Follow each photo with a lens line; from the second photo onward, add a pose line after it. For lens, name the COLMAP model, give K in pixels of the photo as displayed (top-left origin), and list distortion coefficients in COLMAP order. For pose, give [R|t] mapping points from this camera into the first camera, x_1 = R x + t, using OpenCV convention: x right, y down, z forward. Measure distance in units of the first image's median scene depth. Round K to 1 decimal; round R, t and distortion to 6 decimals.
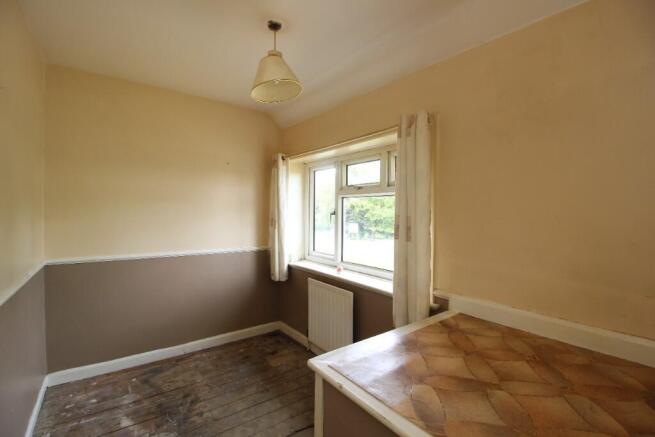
lens RADIAL K [[300.5, 0, 331.2], [0, 300.5, 212.4], [0, 0, 1]] dist [-0.011172, -0.003504]
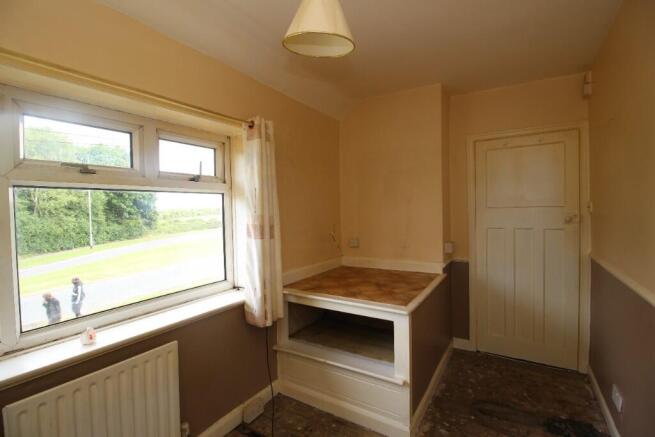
lens RADIAL K [[300.5, 0, 327.1], [0, 300.5, 215.9], [0, 0, 1]] dist [-0.011172, -0.003504]
pose [[-0.344854, -0.019442, 0.938455, -0.692856], [0.021830, 0.999349, 0.028725, -0.011576], [-0.938402, 0.030392, -0.344205, 0.987992]]
